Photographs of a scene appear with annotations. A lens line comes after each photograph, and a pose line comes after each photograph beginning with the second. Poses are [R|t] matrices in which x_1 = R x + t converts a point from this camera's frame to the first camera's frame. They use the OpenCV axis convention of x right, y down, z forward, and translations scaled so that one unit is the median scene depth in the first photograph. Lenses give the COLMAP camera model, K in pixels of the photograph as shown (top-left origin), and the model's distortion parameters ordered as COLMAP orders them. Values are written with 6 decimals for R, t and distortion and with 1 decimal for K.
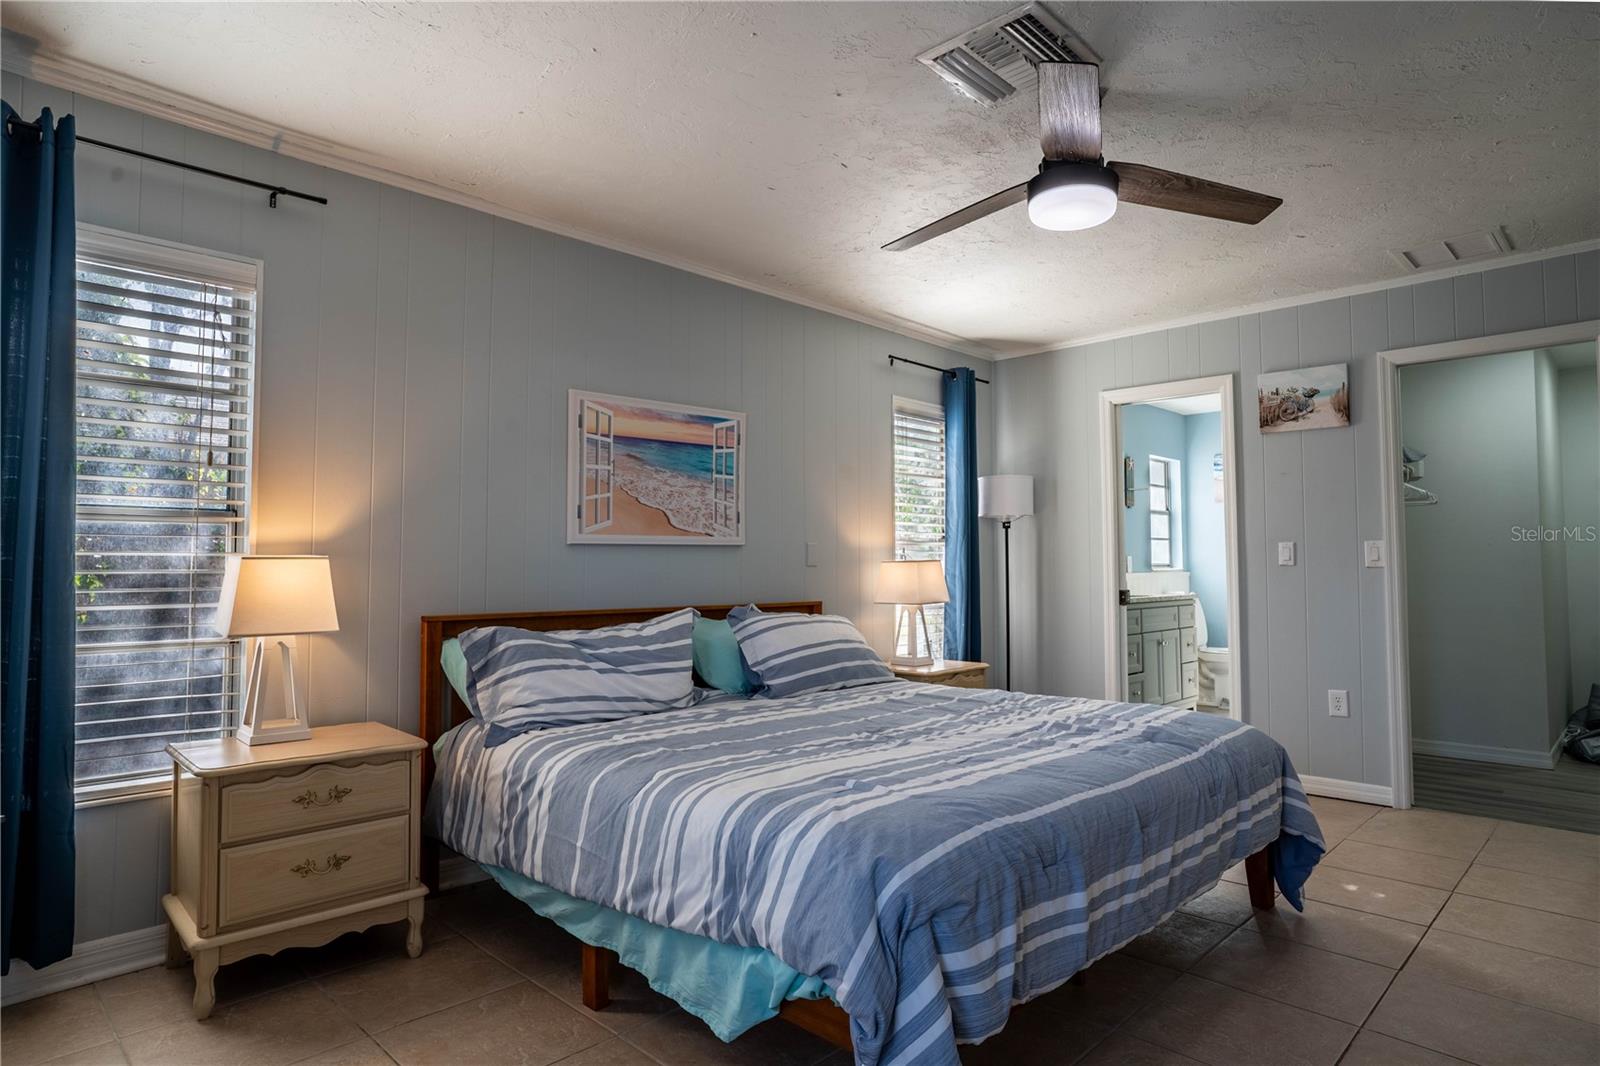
lens RADIAL K [[899.0, 0, 808.2], [0, 899.0, 530.9], [0, 0, 1]] dist [-0.032052, 0.024675]
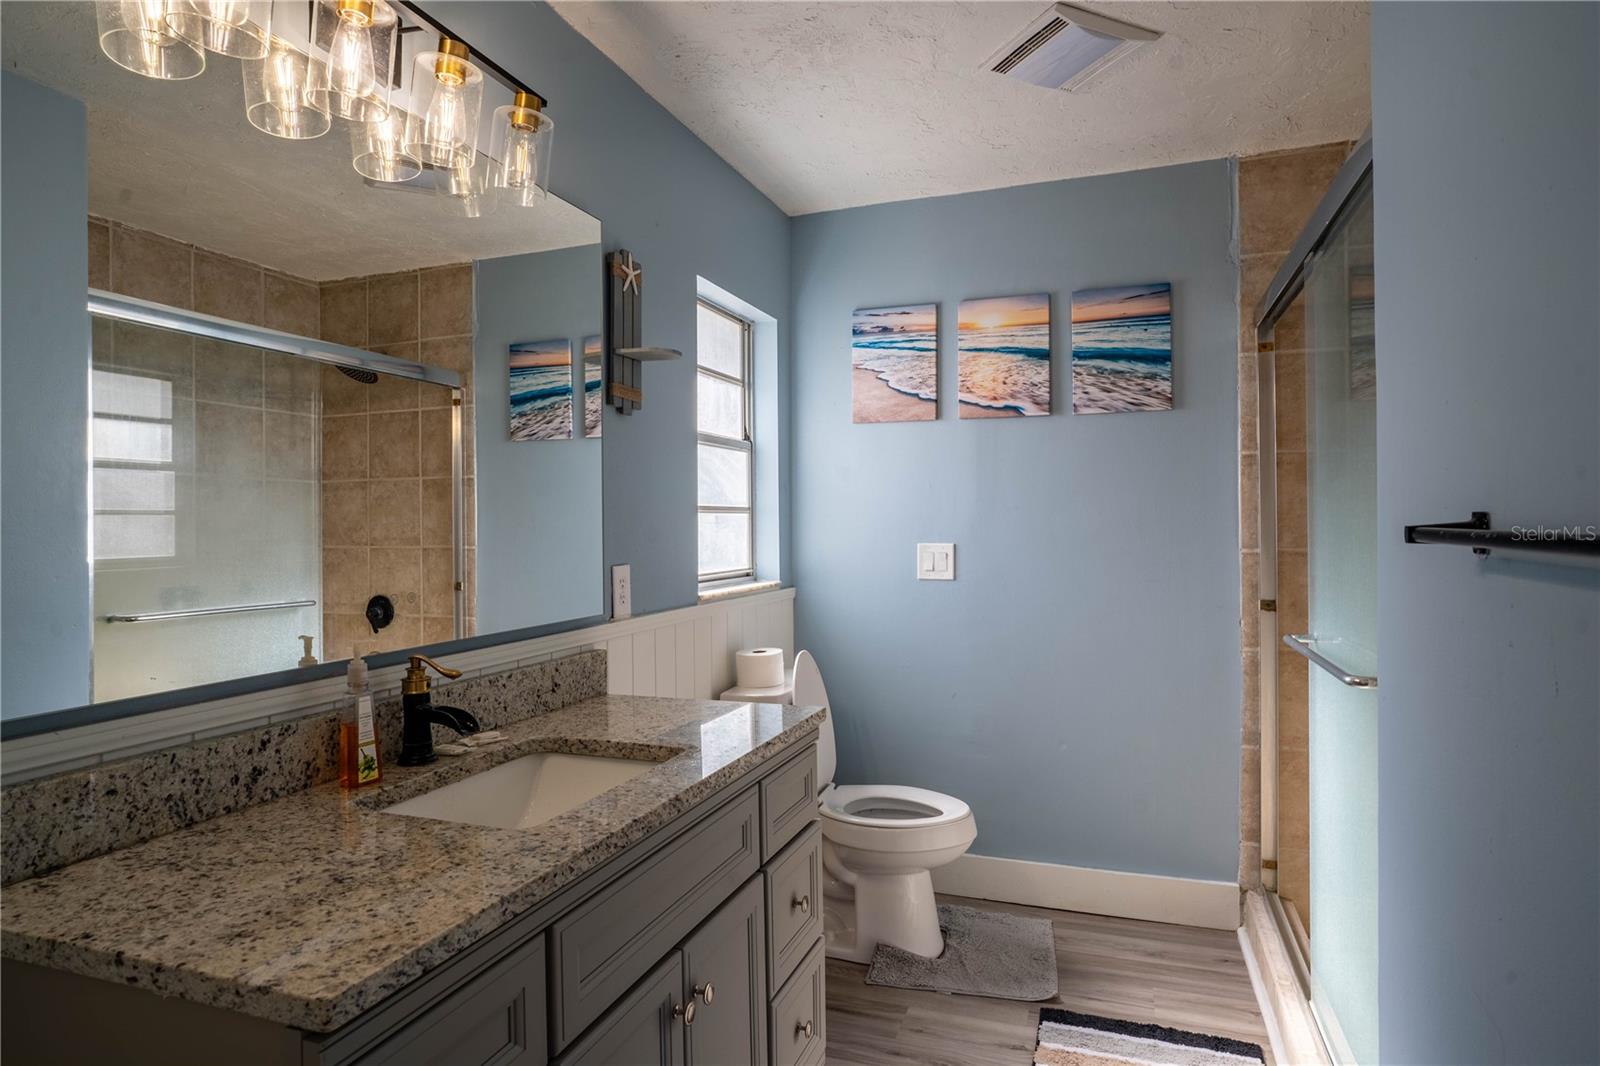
lens RADIAL K [[899.0, 0, 801.7], [0, 899.0, 529.7], [0, 0, 1]] dist [-0.032052, 0.024675]
pose [[0.914530, -0.005109, 0.404485, 0.262309], [-0.011177, 0.999219, 0.037891, 0.002688], [-0.404363, -0.039174, 0.913759, 0.622002]]
